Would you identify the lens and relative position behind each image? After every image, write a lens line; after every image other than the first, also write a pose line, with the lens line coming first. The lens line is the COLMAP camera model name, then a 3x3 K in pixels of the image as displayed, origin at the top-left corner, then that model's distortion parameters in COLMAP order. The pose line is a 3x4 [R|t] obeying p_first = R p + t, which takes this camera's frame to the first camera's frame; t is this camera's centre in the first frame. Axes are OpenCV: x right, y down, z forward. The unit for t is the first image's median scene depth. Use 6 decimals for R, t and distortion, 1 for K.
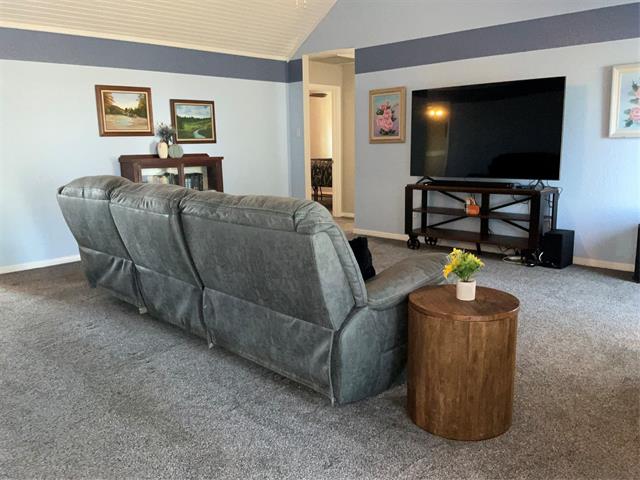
lens RADIAL K [[531.5, 0, 320.0], [0, 531.5, 240.0], [0, 0, 1]] dist [0.078482, -0.152656]
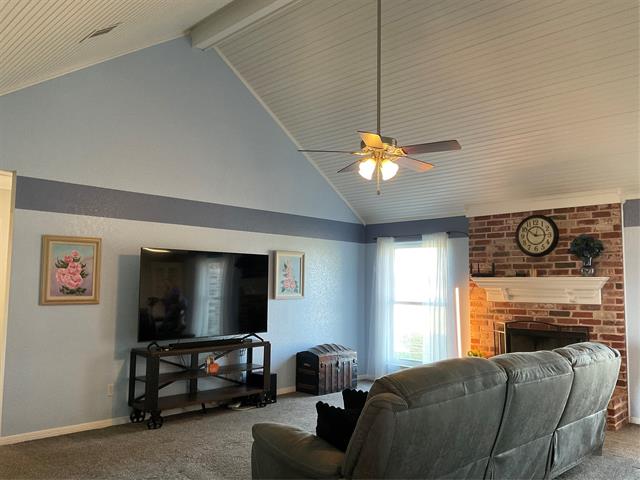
lens RADIAL K [[533.2, 0, 320.0], [0, 533.2, 240.0], [0, 0, 1]] dist [-0.004935, -0.162636]
pose [[-0.005016, 0.116769, 0.993146, -0.668065], [0.189497, 0.975275, -0.113711, -0.124263], [-0.981868, 0.187628, -0.027020, 0.685086]]
